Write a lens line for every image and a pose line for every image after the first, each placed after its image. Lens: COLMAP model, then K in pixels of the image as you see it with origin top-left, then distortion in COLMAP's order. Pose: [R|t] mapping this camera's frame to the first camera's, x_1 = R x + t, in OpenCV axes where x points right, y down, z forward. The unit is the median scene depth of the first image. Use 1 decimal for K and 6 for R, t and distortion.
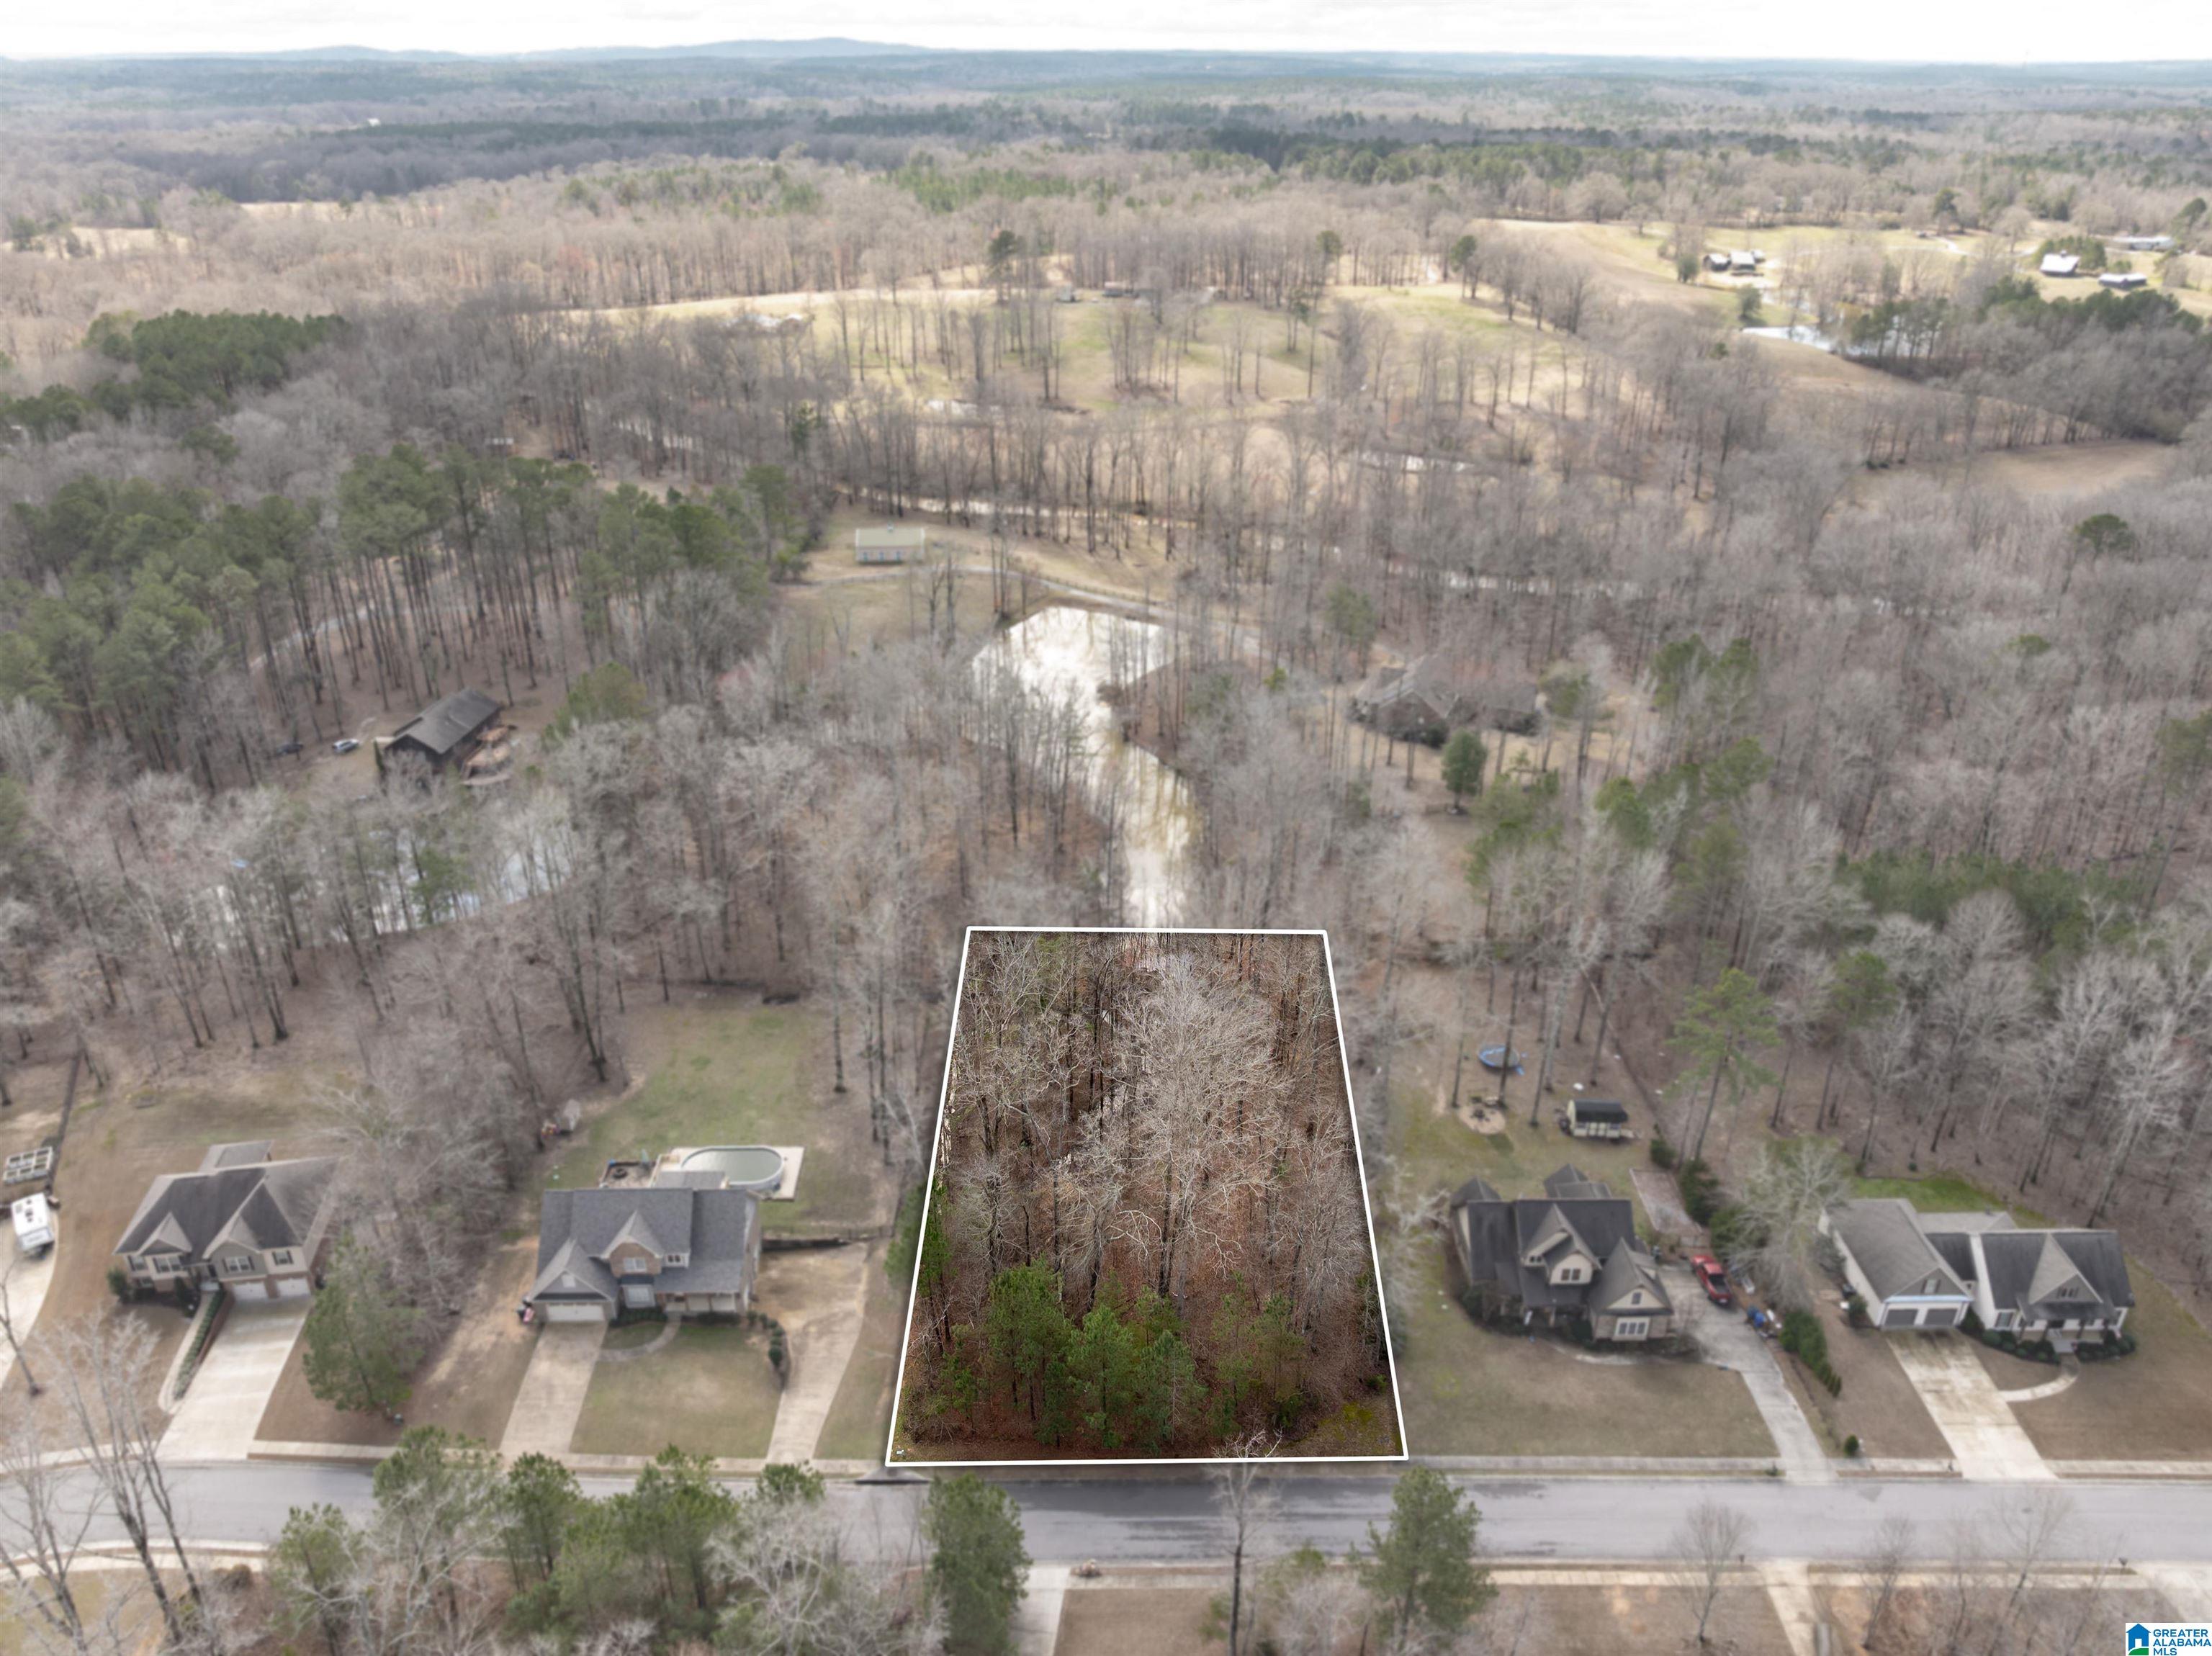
lens RADIAL K [[1570.0, 0, 1113.1], [0, 1570.0, 822.6], [0, 0, 1]] dist [-0.042112, -0.001212]
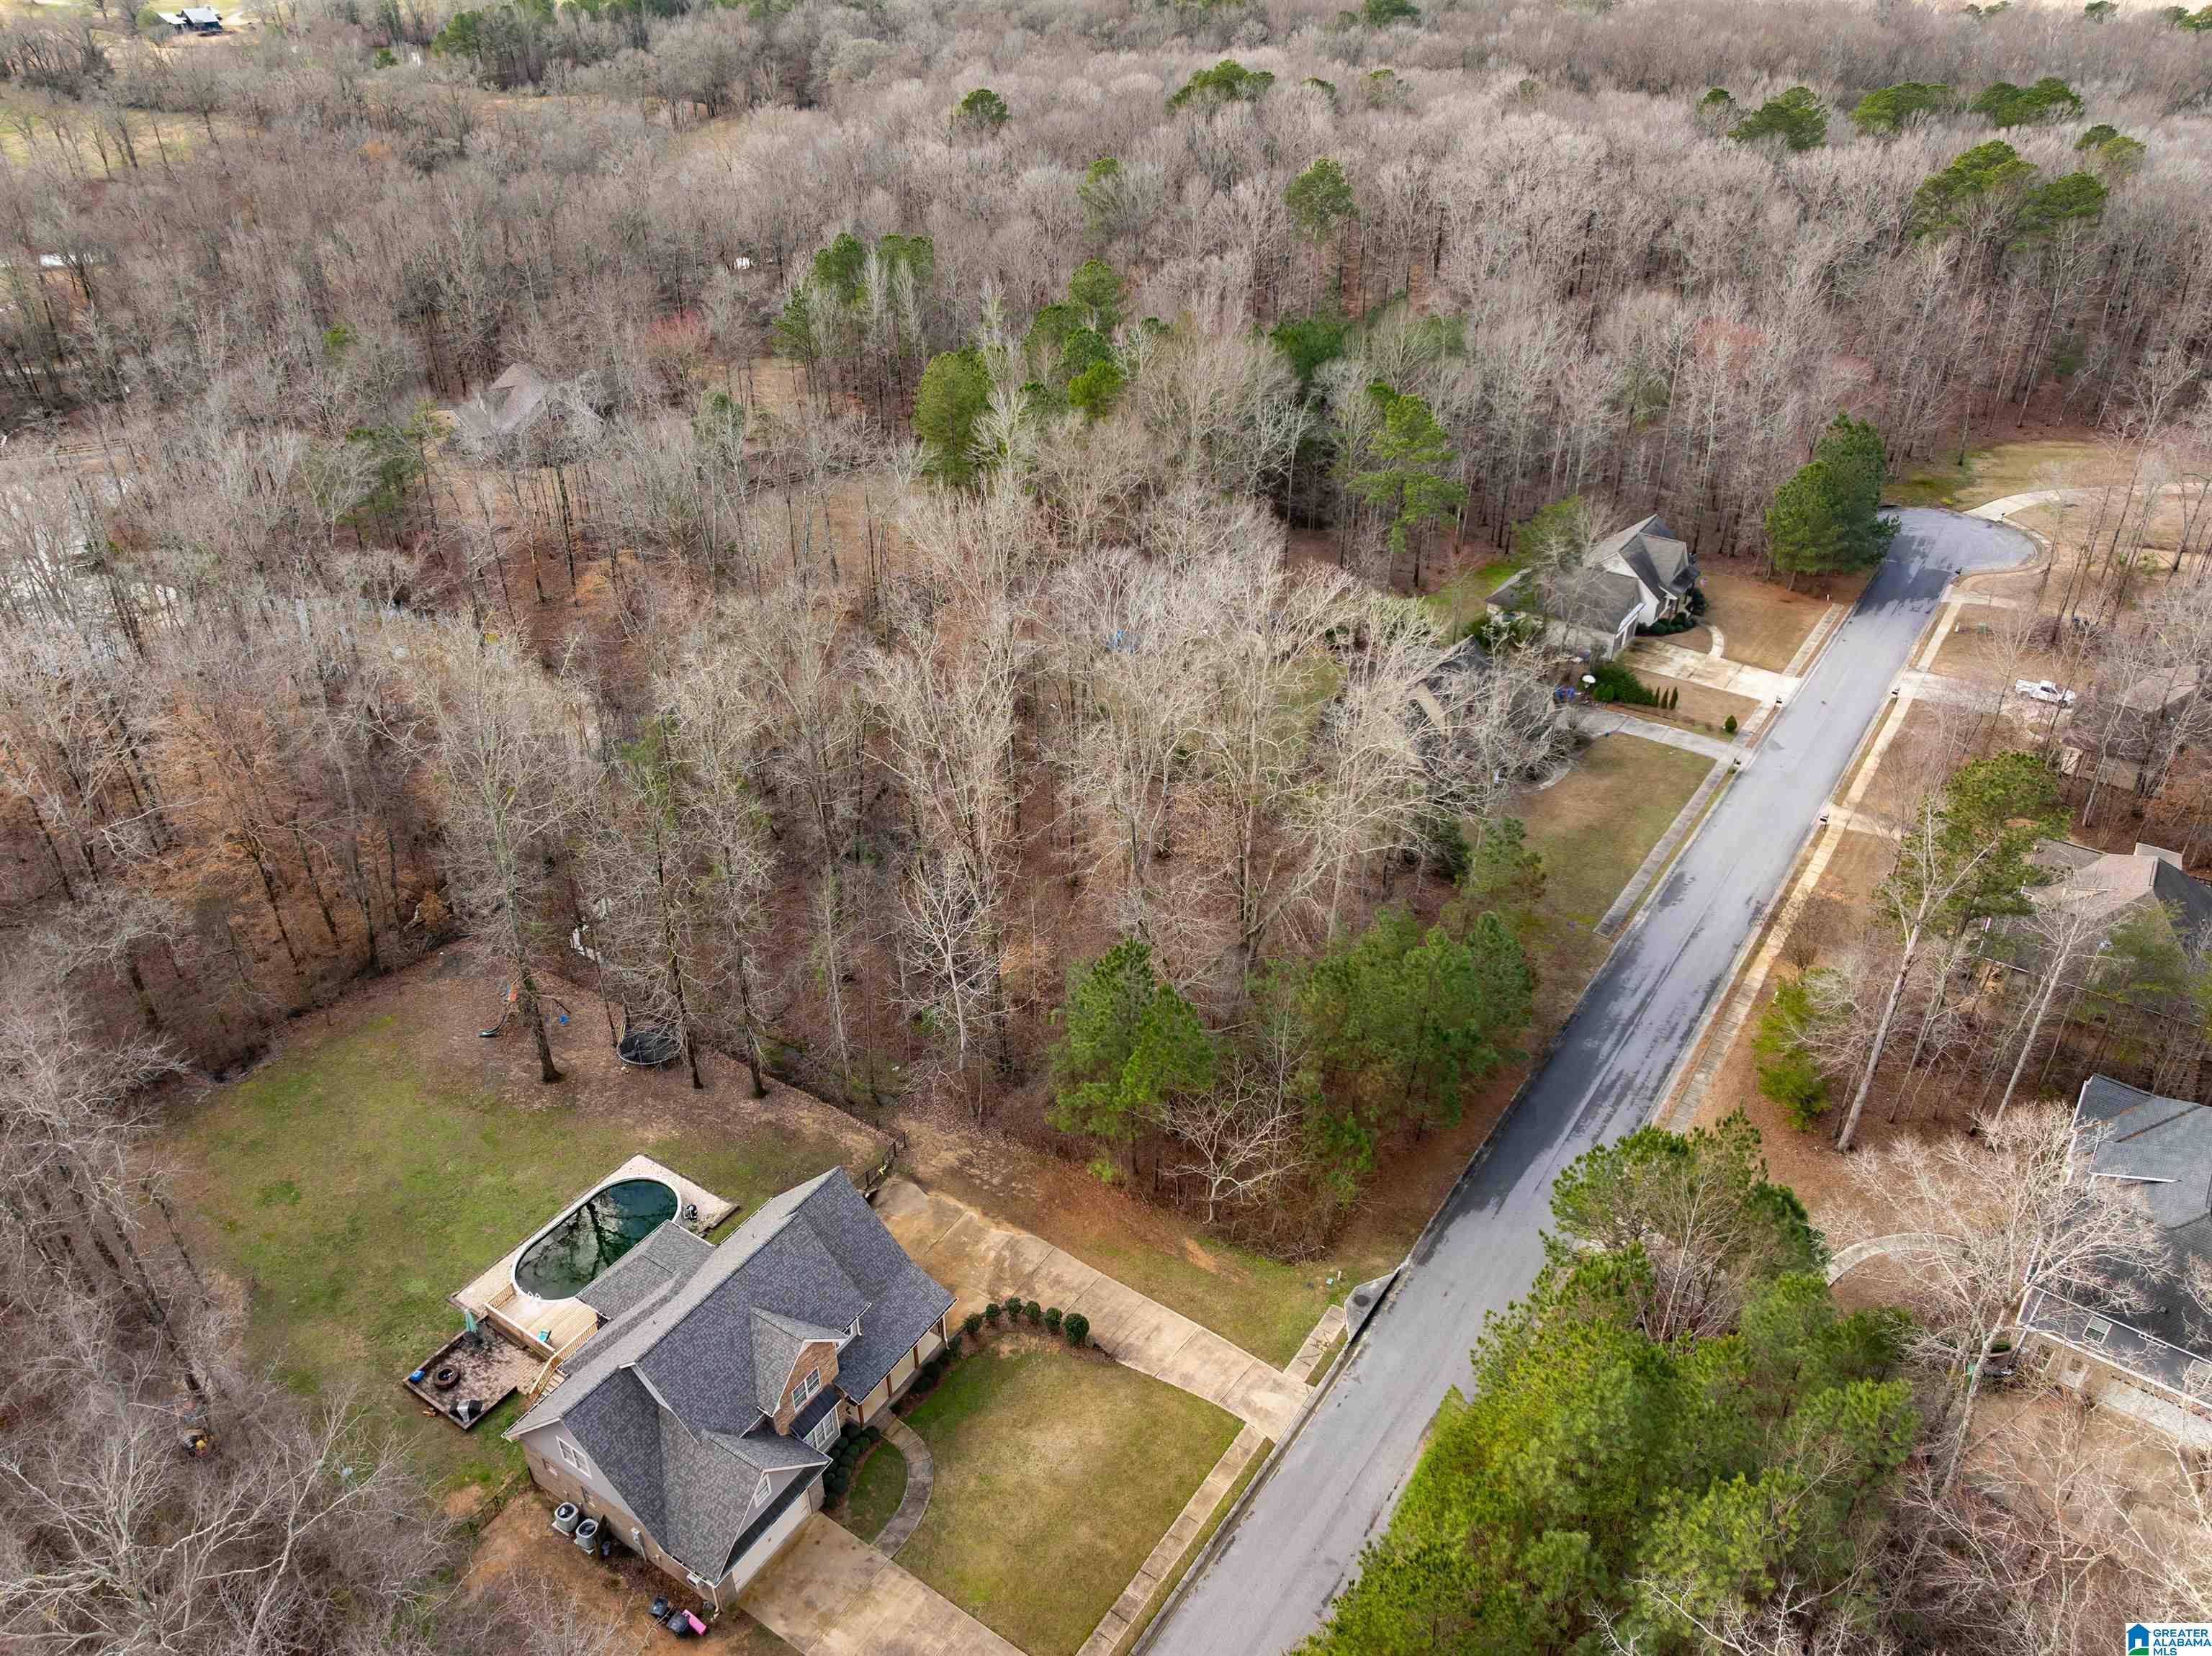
lens RADIAL K [[1551.3, 0, 1111.1], [0, 1551.3, 830.5], [0, 0, 1]] dist [-0.038576, 0.007177]
pose [[0.568103, -0.442926, 0.693596, -0.528006], [0.372417, 0.889939, 0.263274, 0.013714], [-0.733869, 0.108740, 0.670531, 0.547959]]
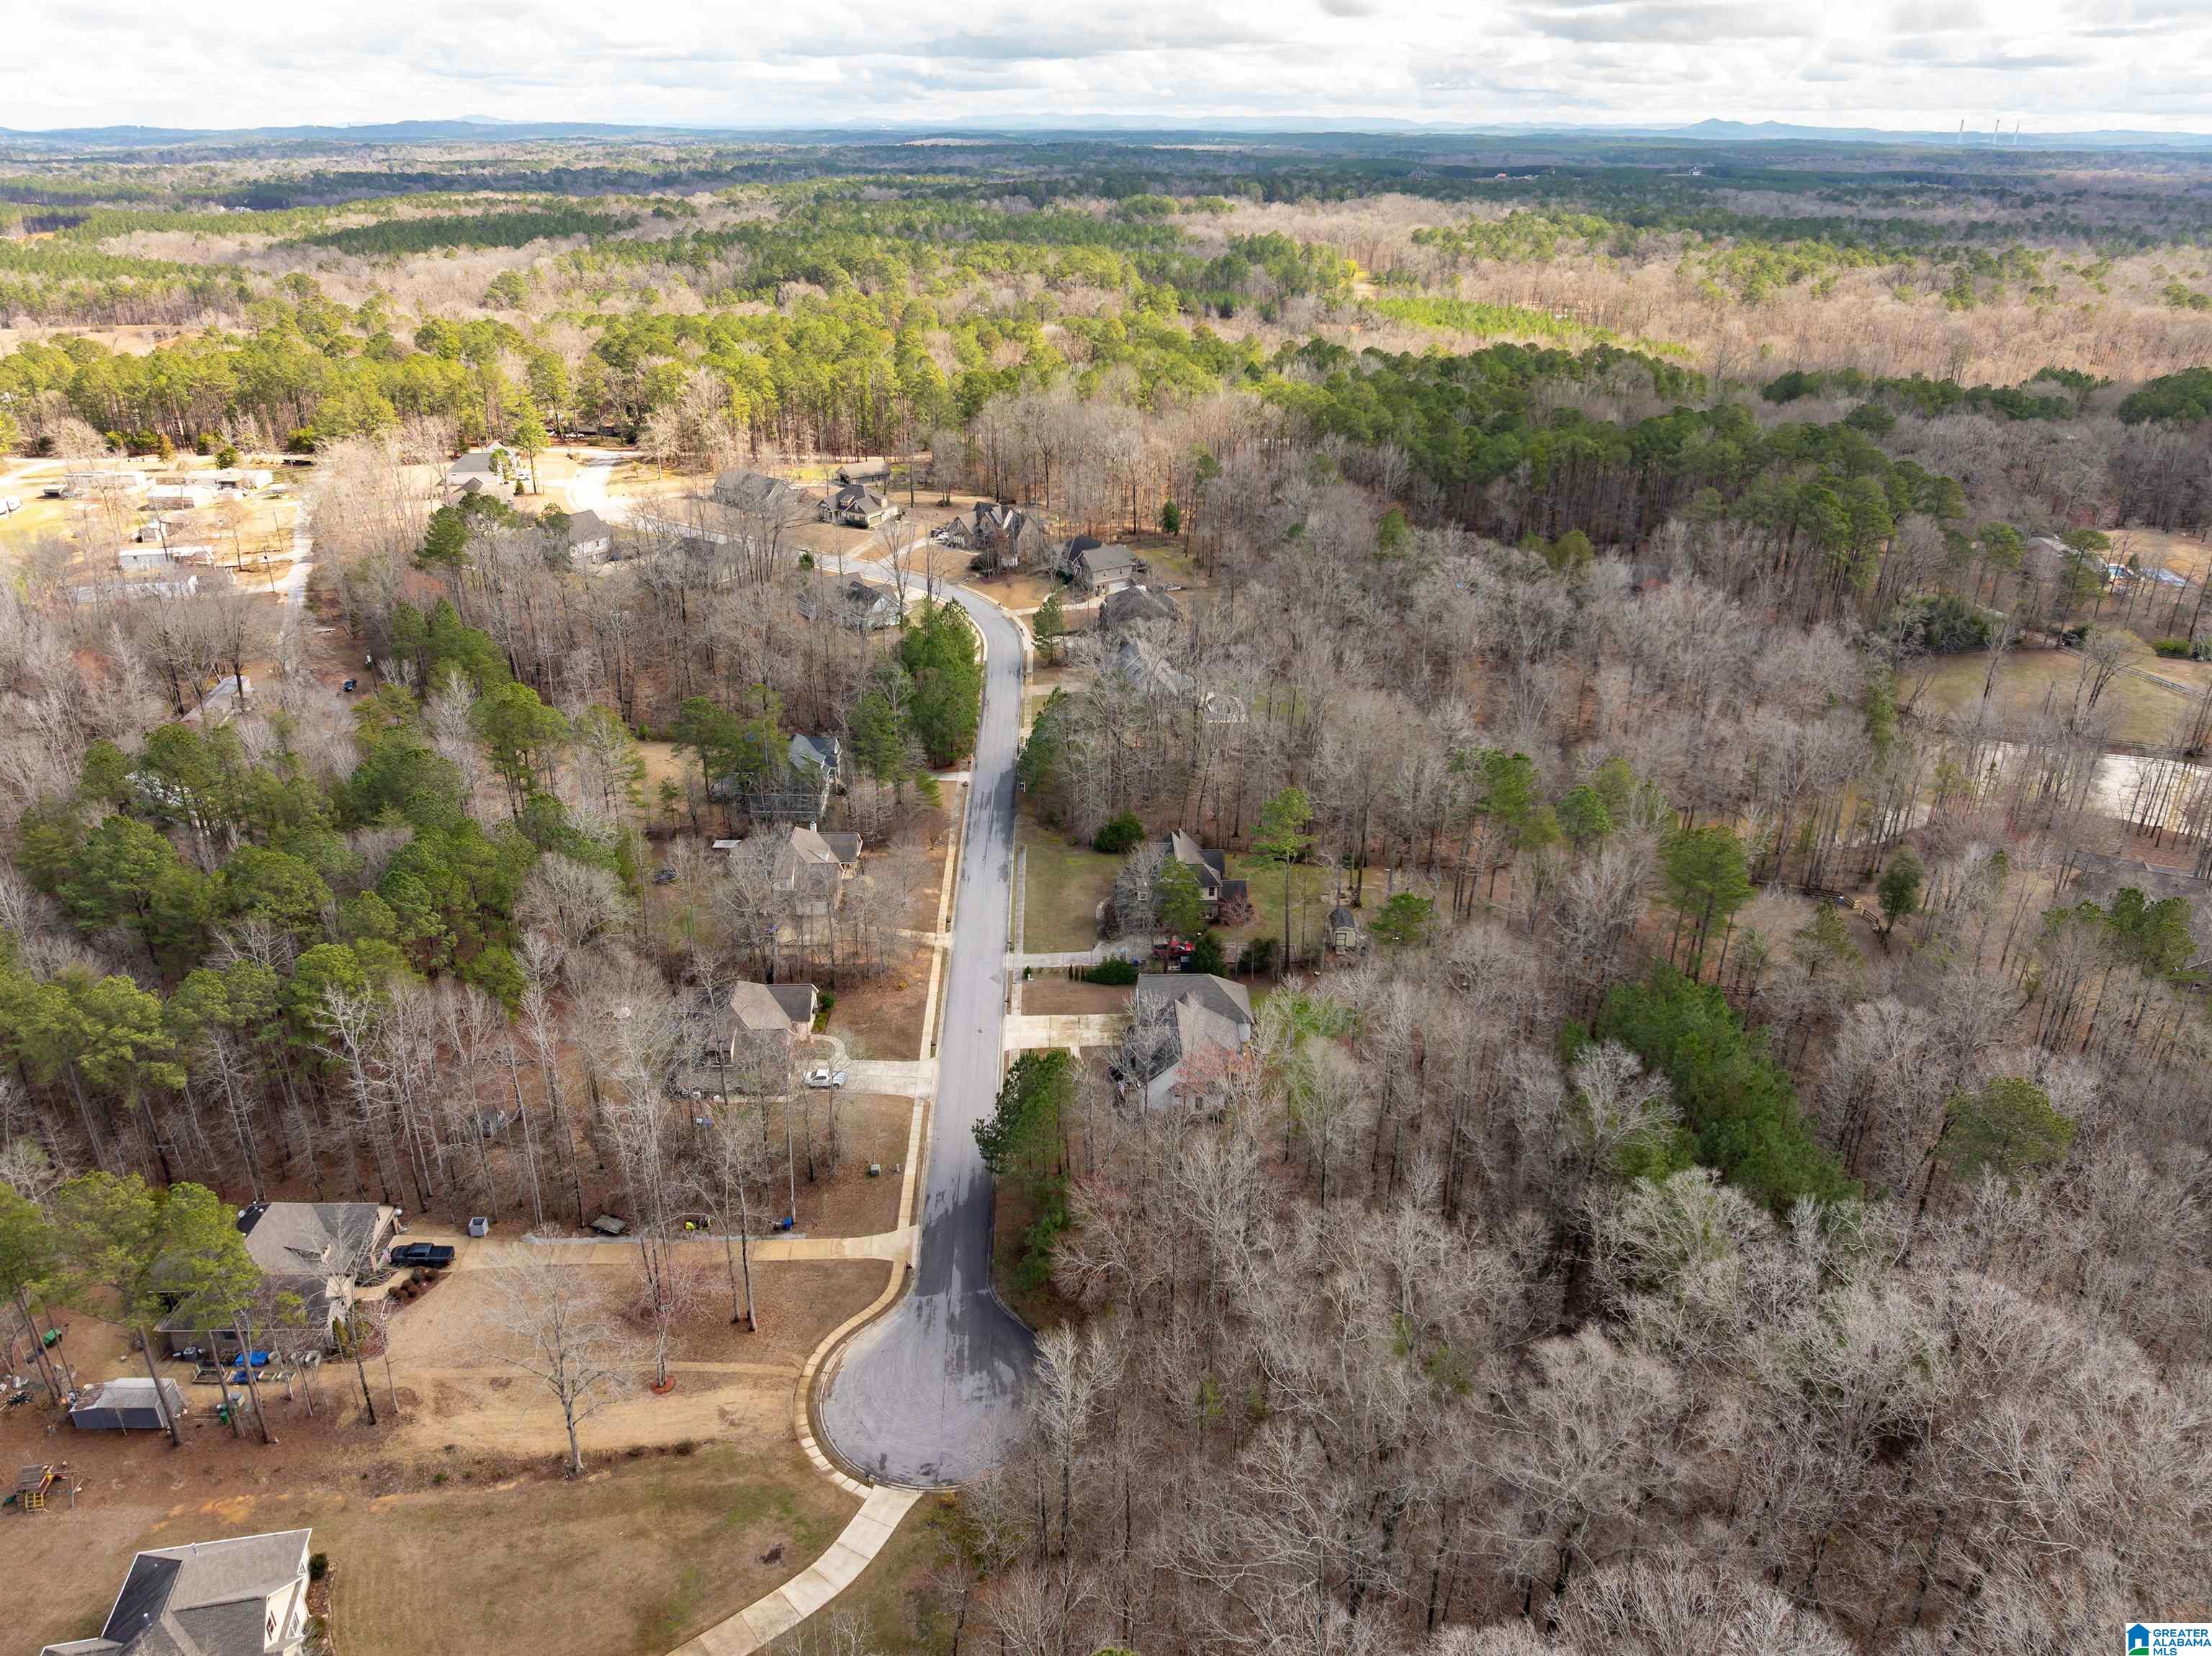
lens RADIAL K [[1551.3, 0, 1111.1], [0, 1551.3, 830.5], [0, 0, 1]] dist [-0.038576, 0.007177]
pose [[0.027768, 0.415546, -0.909148, 1.719221], [-0.453806, 0.815614, 0.358933, -0.300200], [0.890668, 0.402610, 0.211225, 0.628951]]
